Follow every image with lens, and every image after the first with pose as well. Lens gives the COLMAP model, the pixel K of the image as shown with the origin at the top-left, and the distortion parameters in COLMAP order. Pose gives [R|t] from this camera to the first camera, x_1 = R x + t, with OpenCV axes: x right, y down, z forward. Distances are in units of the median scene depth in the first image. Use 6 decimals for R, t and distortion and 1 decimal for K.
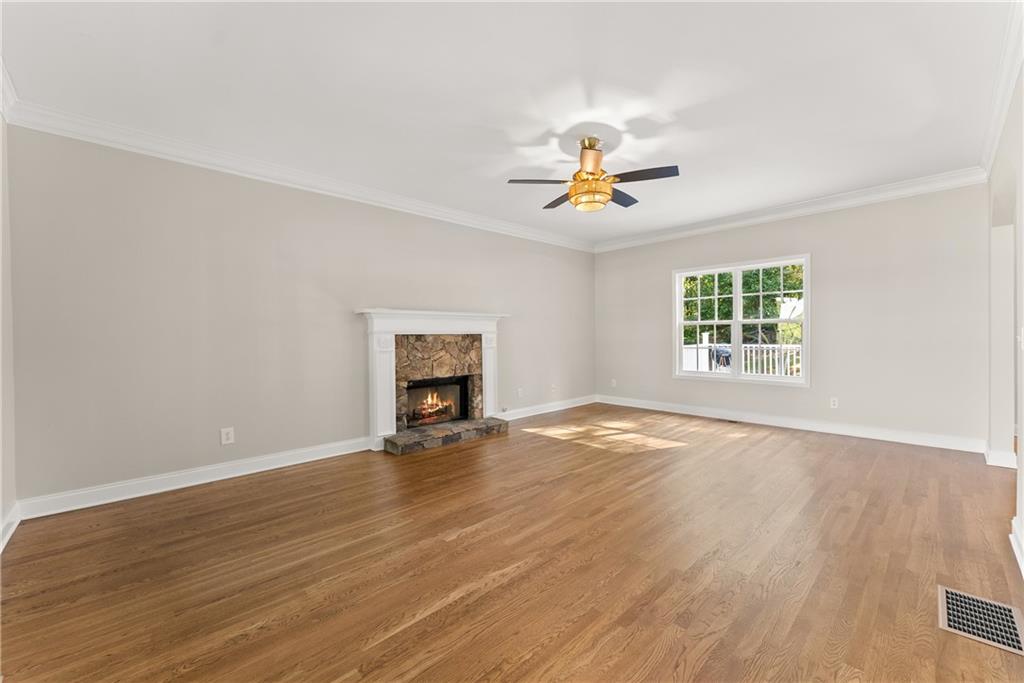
lens RADIAL K [[408.7, 0, 512.0], [0, 408.7, 341.5], [0, 0, 1]] dist [-0.000770, -0.000165]
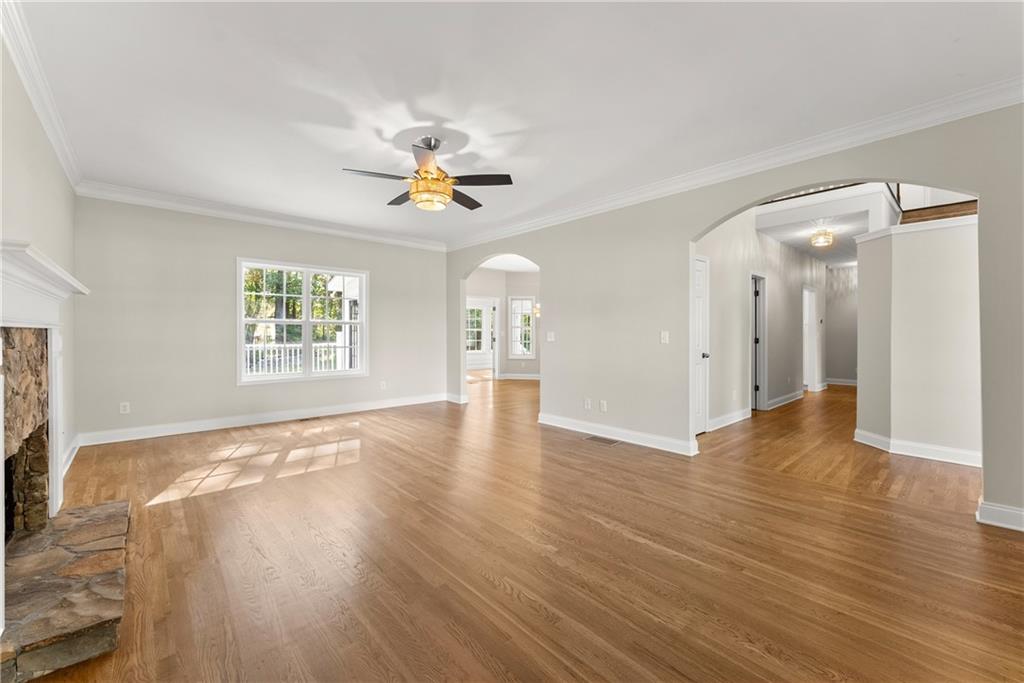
lens RADIAL K [[412.8, 0, 510.3], [0, 412.8, 335.1], [0, 0, 1]] dist [-0.000164, -0.000090]
pose [[0.028555, 0.006246, 0.999573, -1.123862], [0.010690, 0.999921, -0.006553, -0.005152], [-0.999535, 0.010872, 0.028486, 1.076210]]
